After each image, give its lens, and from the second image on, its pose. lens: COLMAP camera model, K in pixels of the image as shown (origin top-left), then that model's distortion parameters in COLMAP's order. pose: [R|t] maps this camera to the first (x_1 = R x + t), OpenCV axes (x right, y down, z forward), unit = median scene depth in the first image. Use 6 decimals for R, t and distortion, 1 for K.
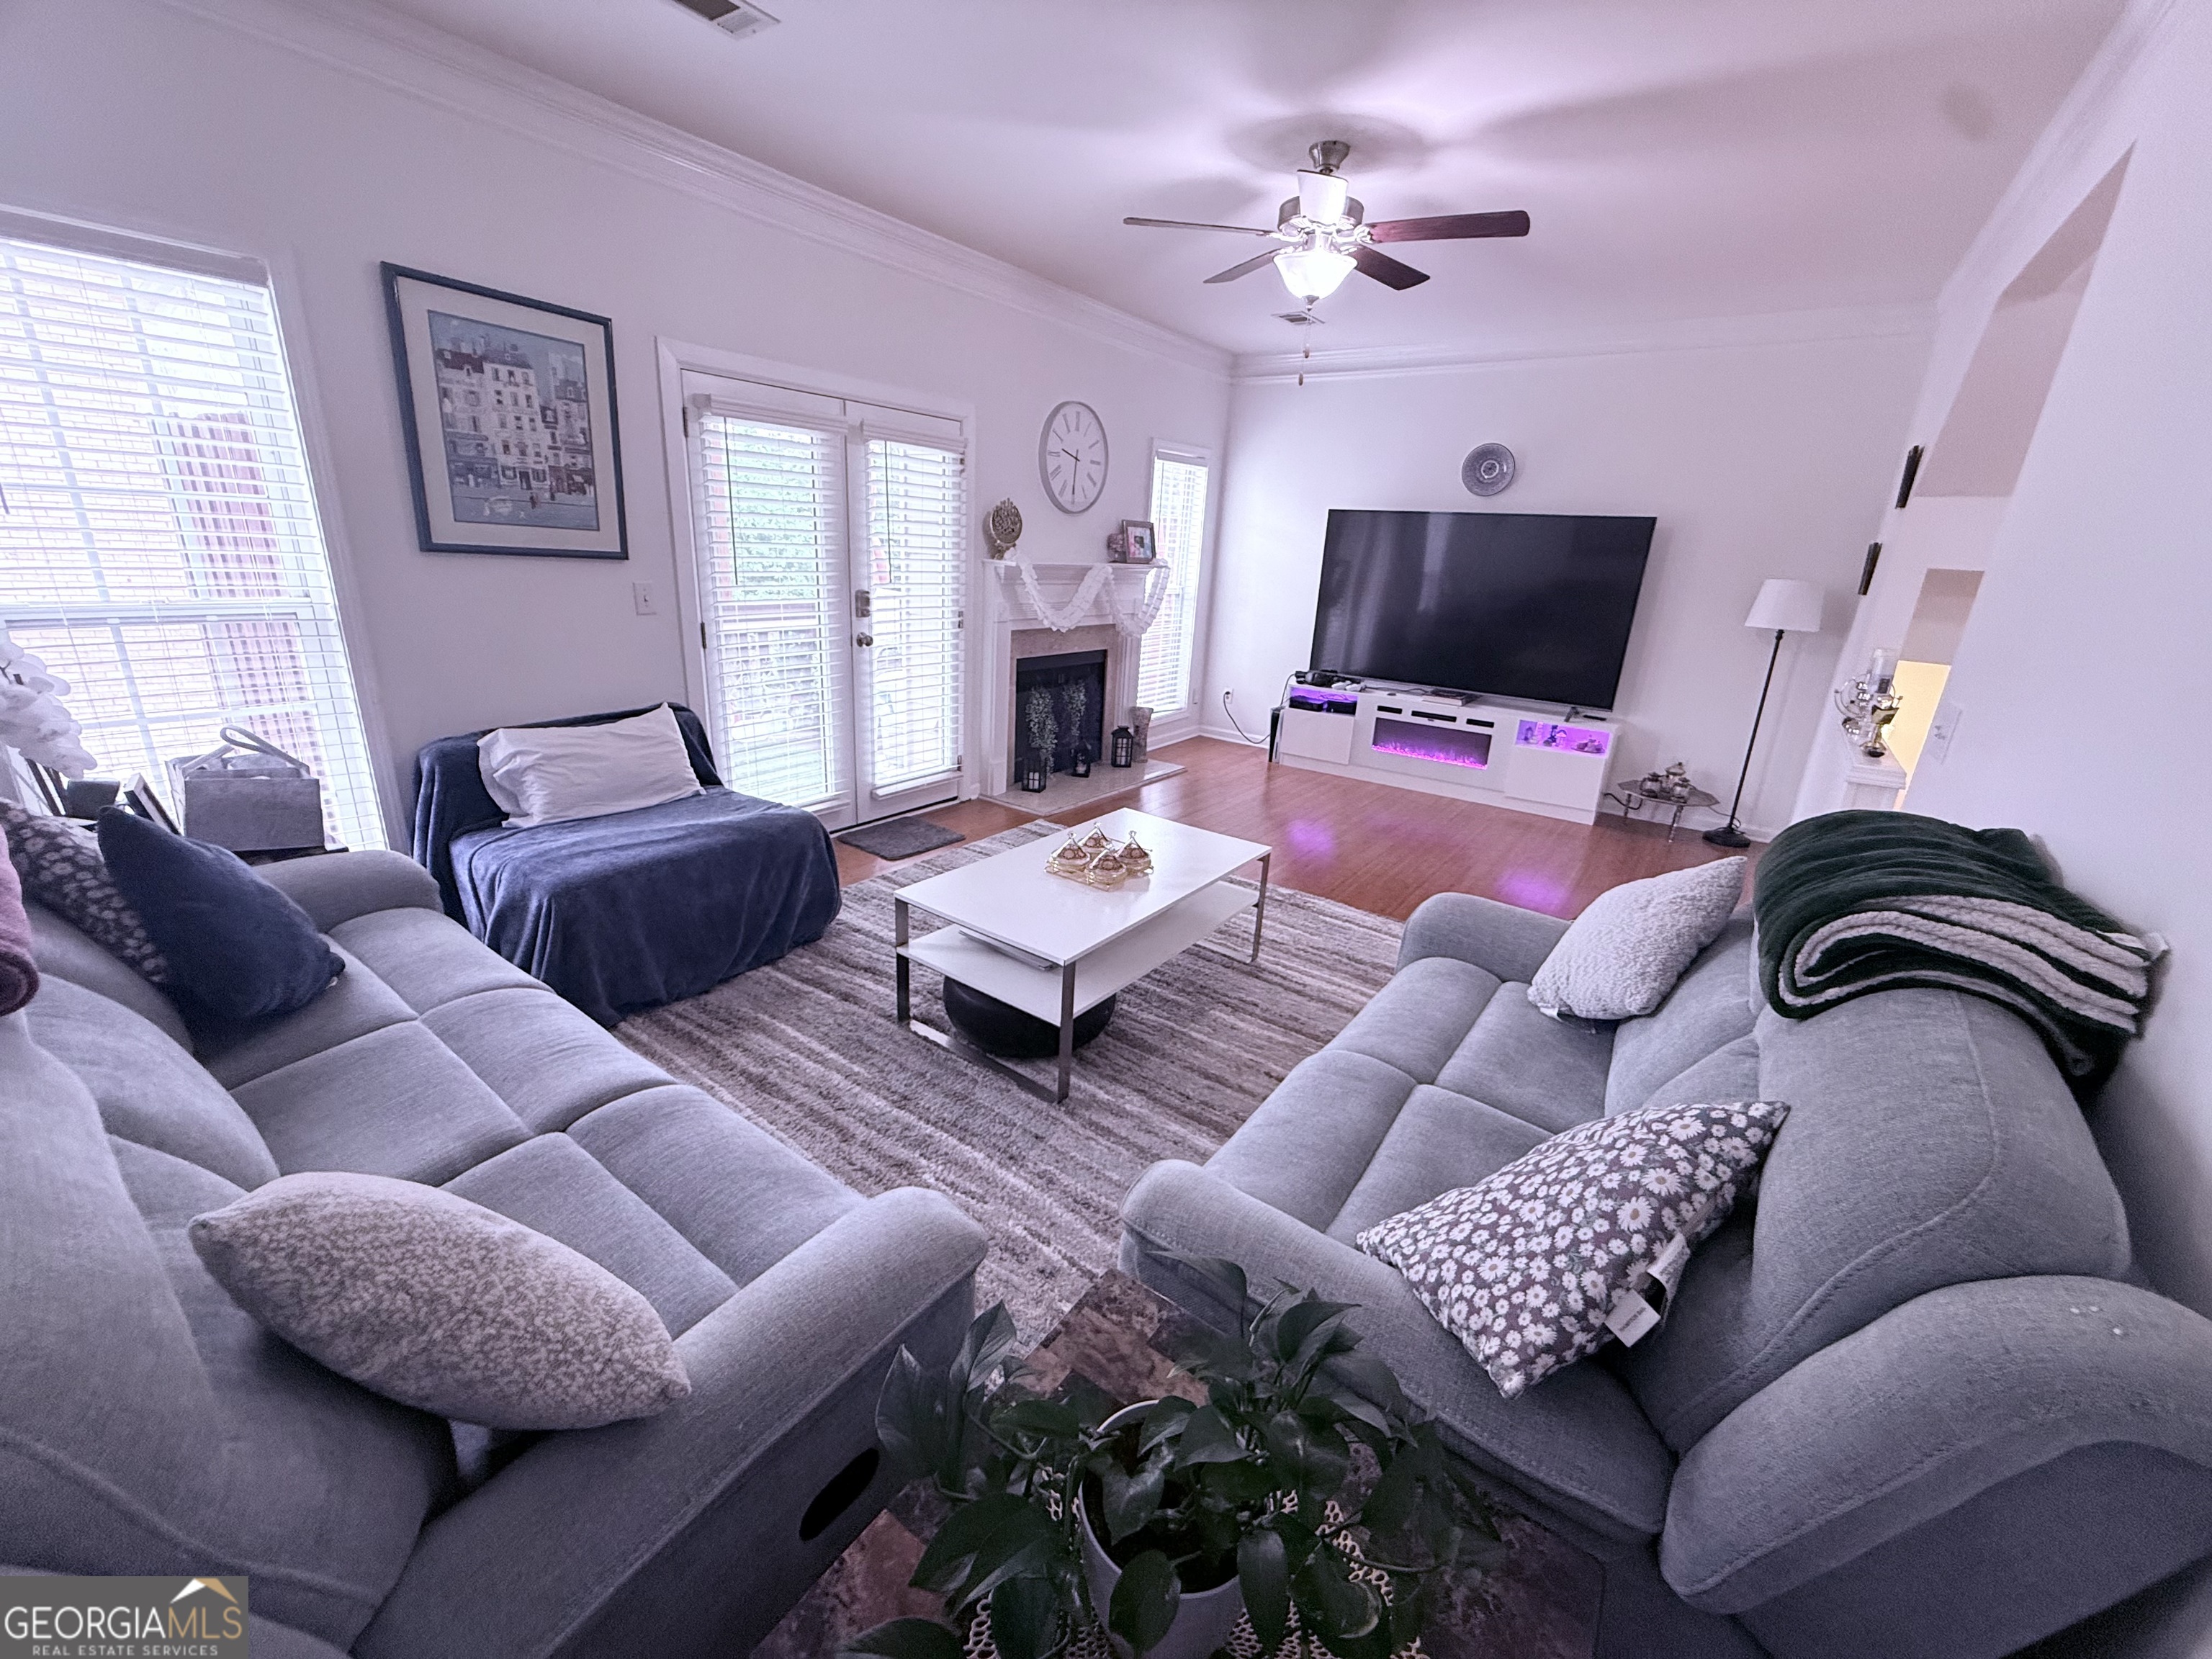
lens RADIAL K [[878.0, 0, 1104.1], [0, 878.0, 830.0], [0, 0, 1]] dist [-0.002493, -0.000193]
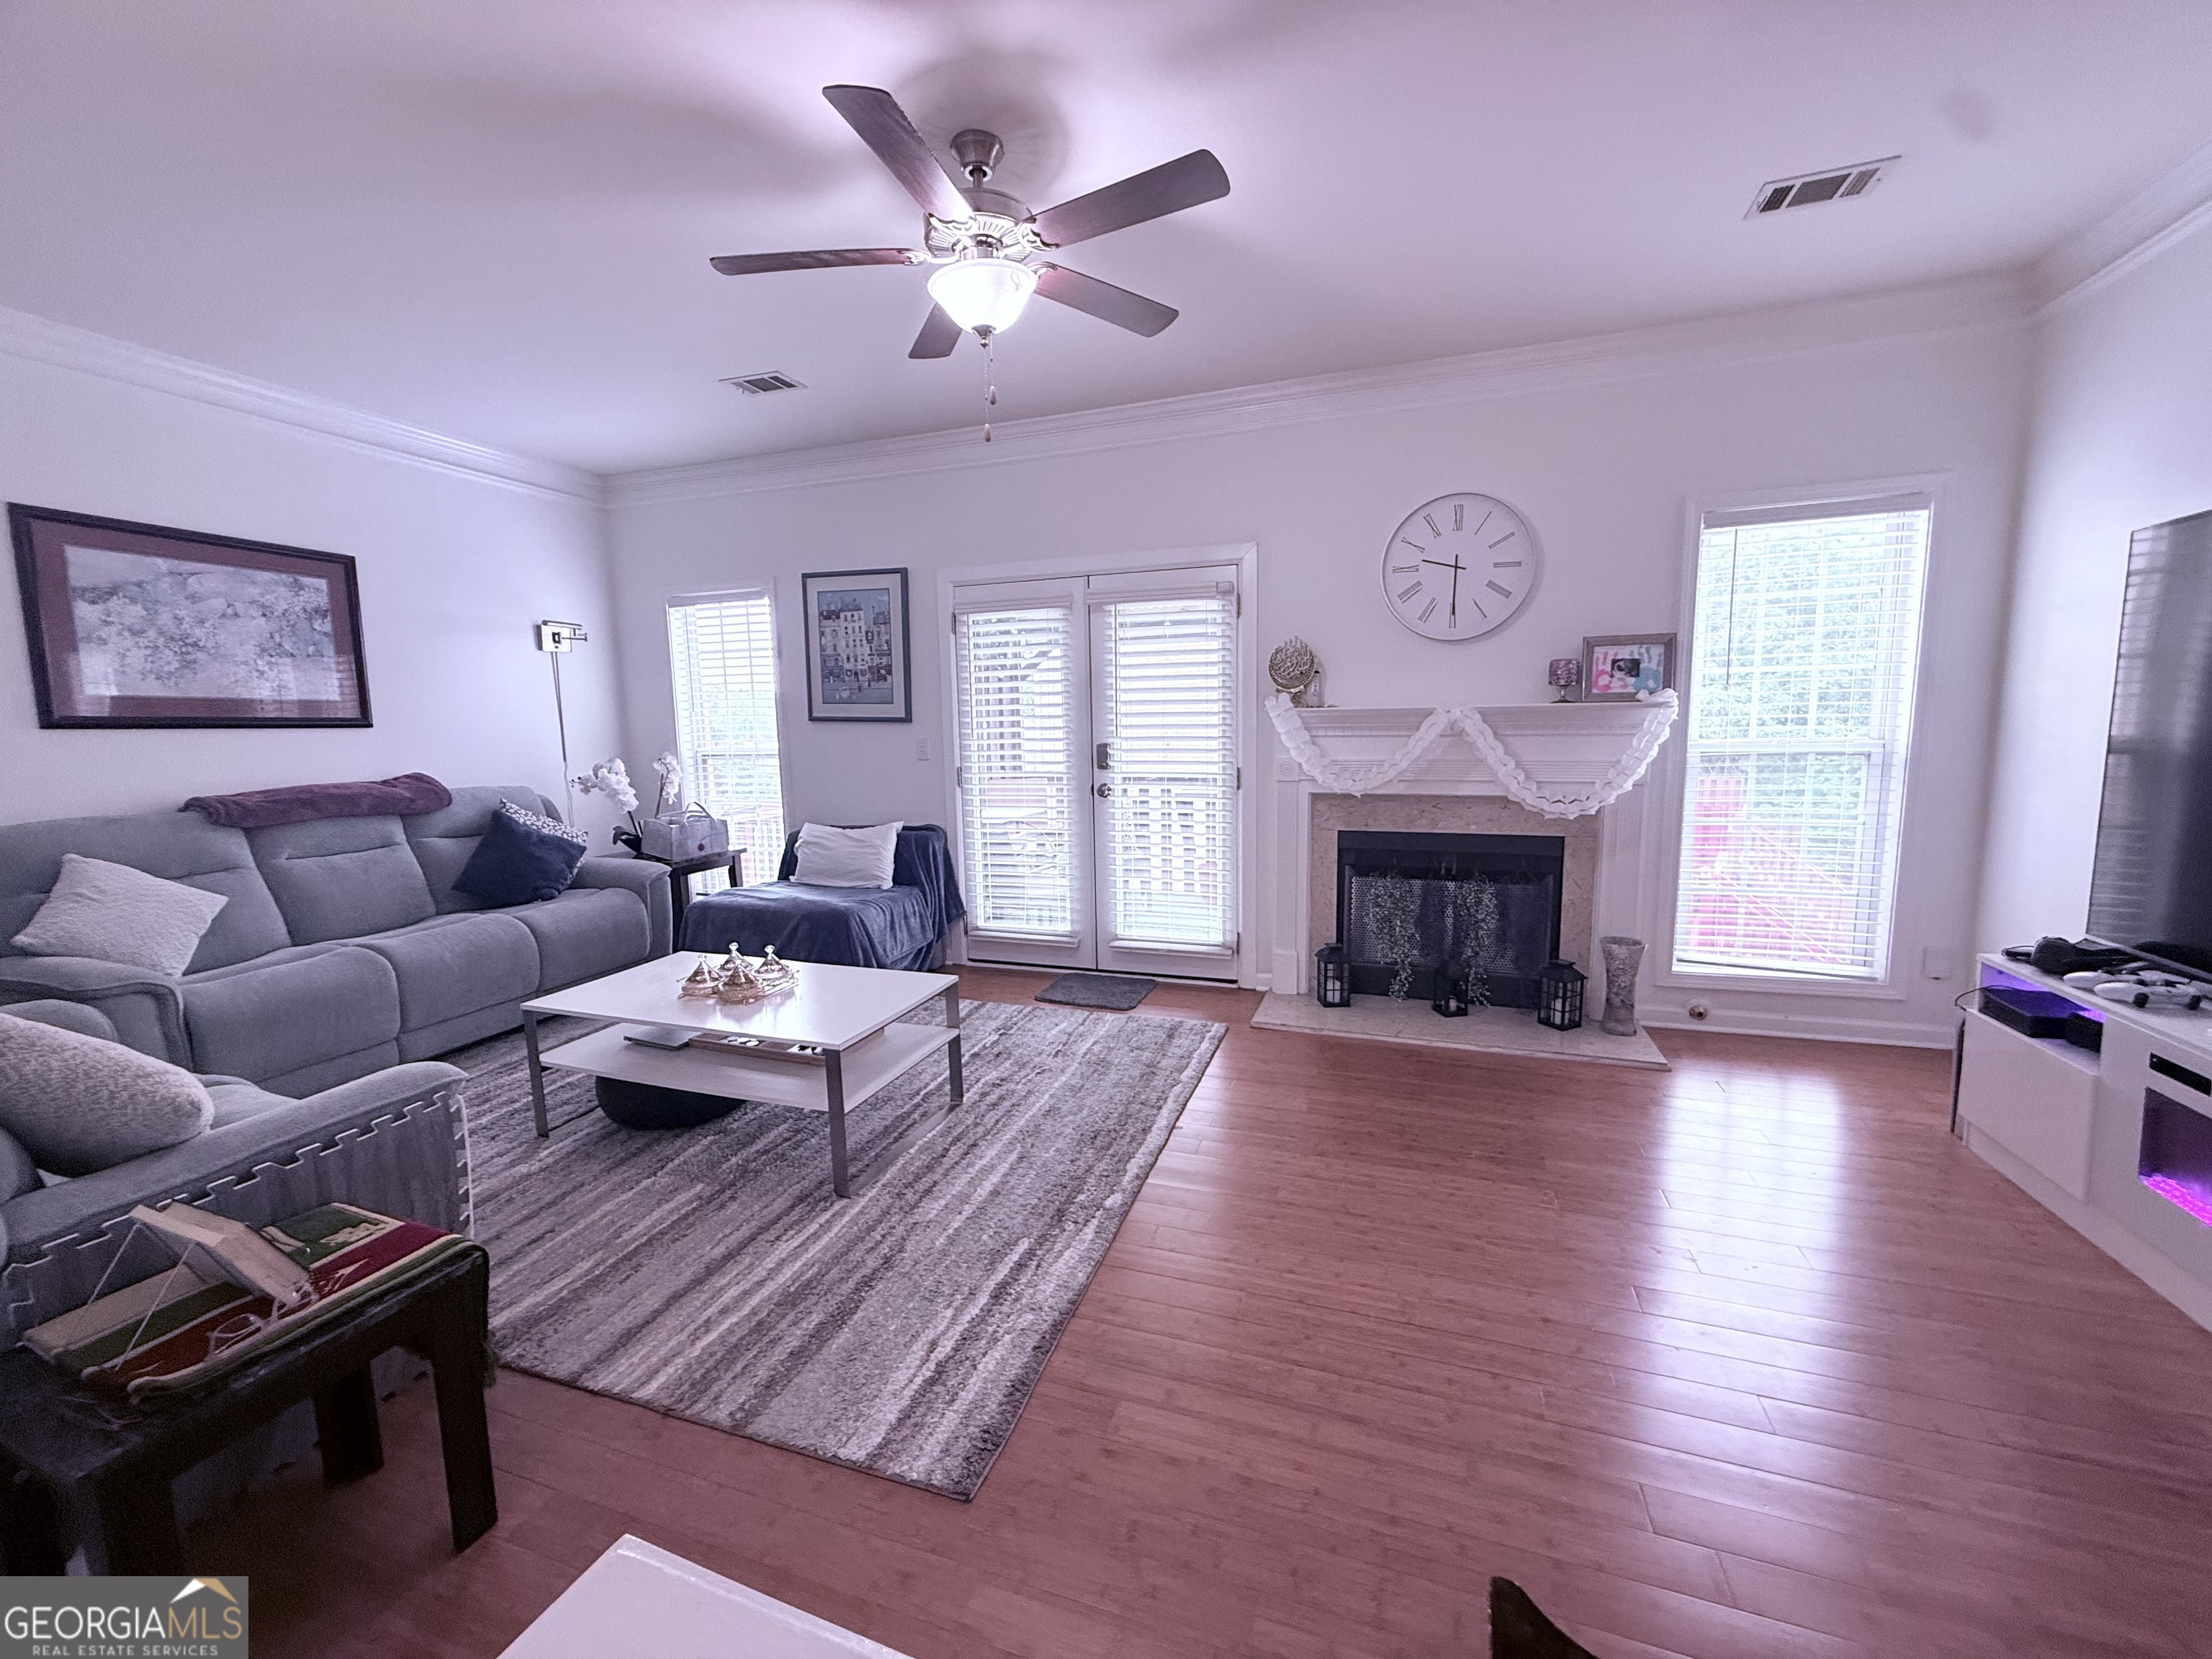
lens RADIAL K [[886.6, 0, 1095.8], [0, 886.6, 827.0], [0, 0, 1]] dist [0.002561, 0.000052]
pose [[0.276308, 0.057877, -0.959325, 0.992168], [-0.271062, 0.962354, -0.020012, -0.207224], [0.922052, 0.265566, 0.281595, 0.966692]]
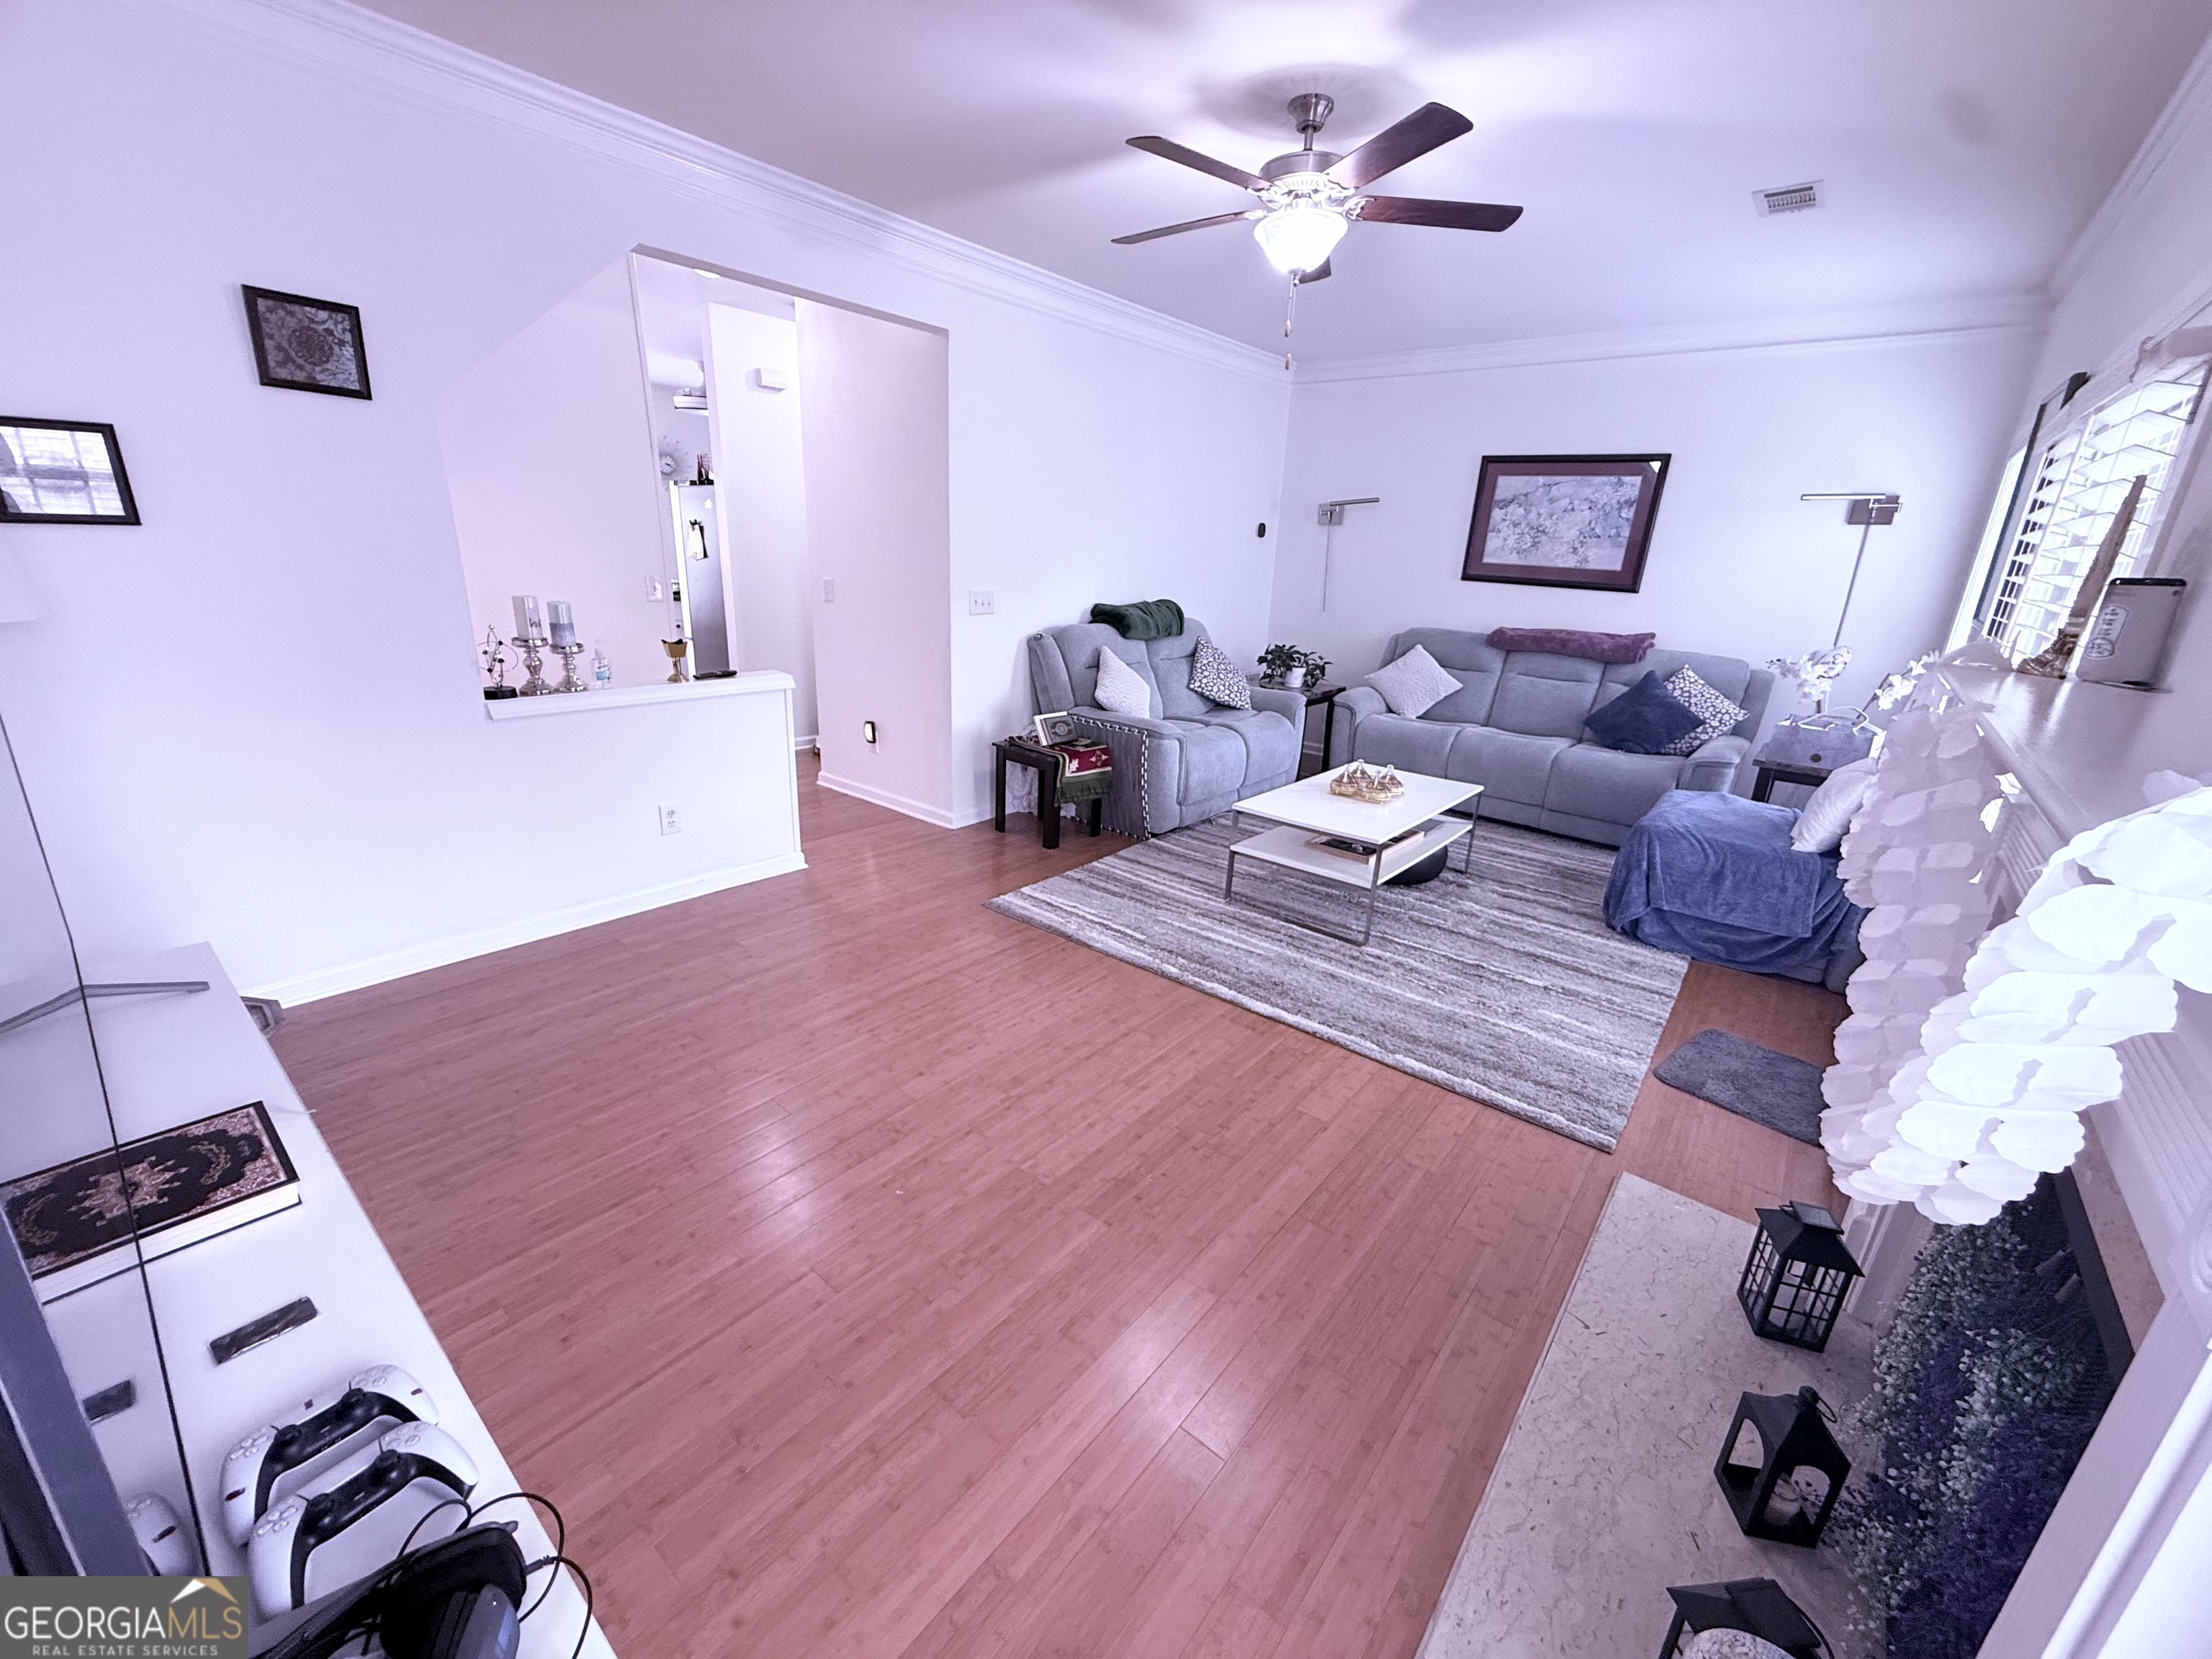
lens RADIAL K [[886.6, 0, 1095.8], [0, 886.6, 827.0], [0, 0, 1]] dist [0.002561, 0.000052]
pose [[-0.992234, -0.118258, 0.038556, 0.333313], [-0.072589, 0.802245, 0.592566, -0.656466], [-0.101007, 0.585165, -0.804599, 2.039764]]
